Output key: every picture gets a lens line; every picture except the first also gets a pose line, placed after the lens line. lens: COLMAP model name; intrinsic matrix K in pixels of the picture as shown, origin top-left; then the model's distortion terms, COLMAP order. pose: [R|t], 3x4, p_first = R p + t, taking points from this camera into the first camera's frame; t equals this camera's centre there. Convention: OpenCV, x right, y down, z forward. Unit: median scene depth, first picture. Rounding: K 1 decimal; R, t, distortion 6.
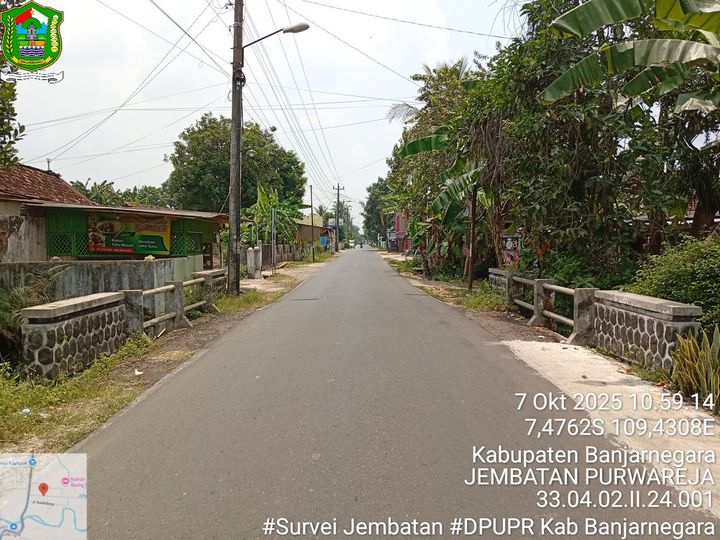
lens RADIAL K [[546.2, 0, 356.1], [0, 546.2, 270.1], [0, 0, 1]] dist [-0.006667, -0.021981]
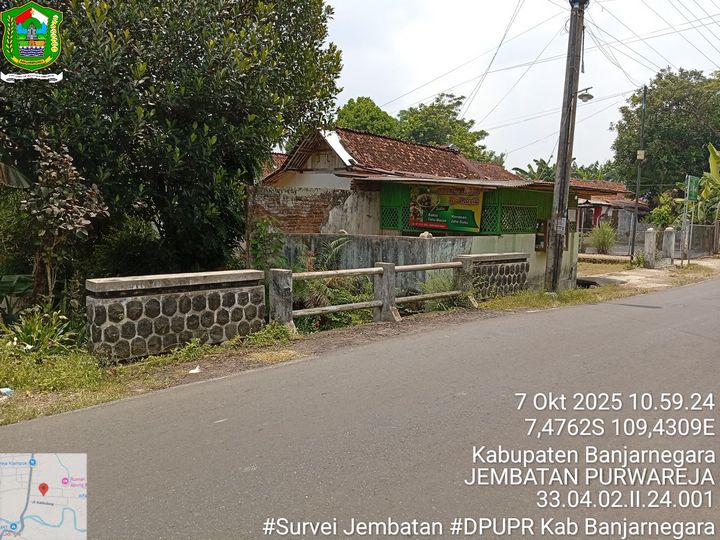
lens RADIAL K [[546.2, 0, 357.5], [0, 546.2, 271.4], [0, 0, 1]] dist [-0.006667, -0.021981]
pose [[0.677394, 0.086902, -0.730469, 0.144371], [-0.055528, 0.996205, 0.067022, -0.012215], [0.733522, -0.004839, 0.679649, 0.244996]]
